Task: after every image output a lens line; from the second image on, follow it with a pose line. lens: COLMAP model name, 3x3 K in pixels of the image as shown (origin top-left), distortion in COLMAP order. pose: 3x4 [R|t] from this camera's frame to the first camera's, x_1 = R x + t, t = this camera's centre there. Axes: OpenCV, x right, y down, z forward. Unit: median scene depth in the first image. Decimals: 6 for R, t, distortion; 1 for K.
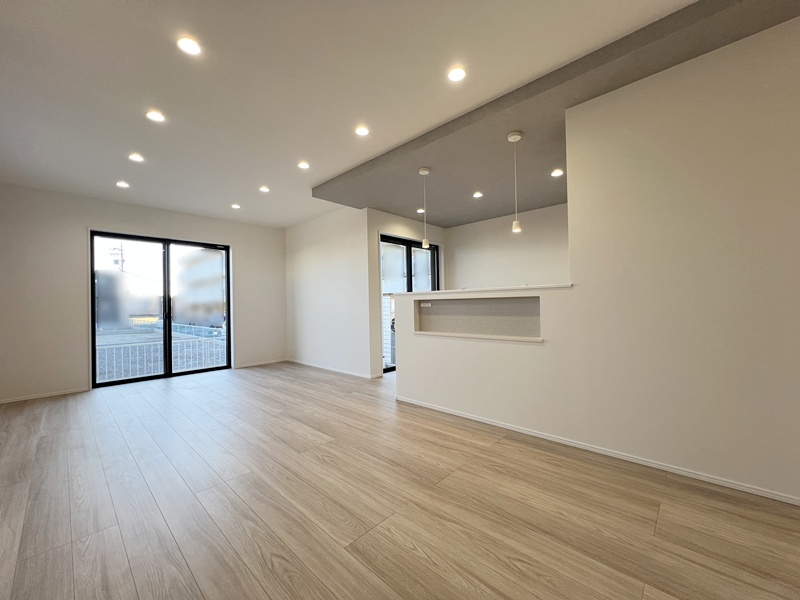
lens RADIAL K [[316.5, 0, 402.4], [0, 316.5, 301.2], [0, 0, 1]] dist [0.005855, 0.000082]
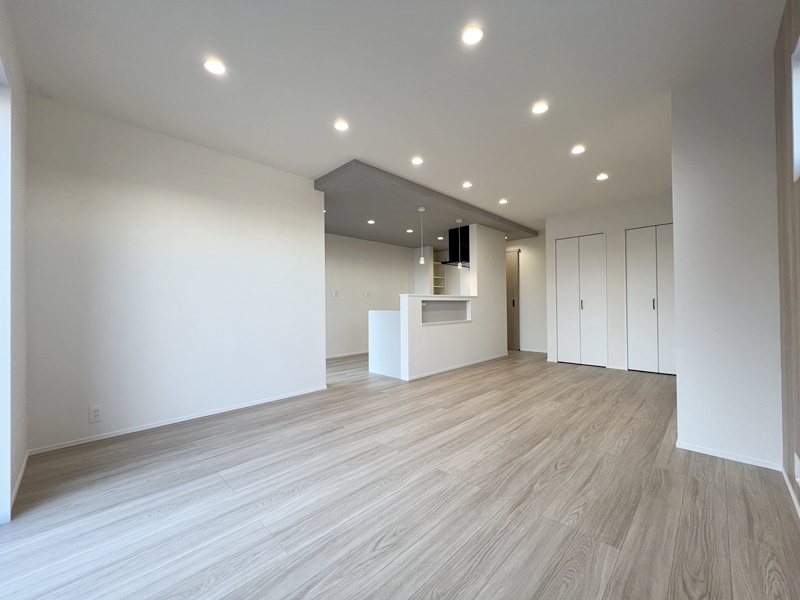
lens RADIAL K [[316.5, 0, 401.5], [0, 316.5, 302.4], [0, 0, 1]] dist [0.005855, 0.000082]
pose [[0.027546, 0.032214, 0.999101, -1.390455], [-0.001006, 0.999481, -0.032199, 0.053317], [-0.999620, -0.000119, 0.027564, 1.113659]]
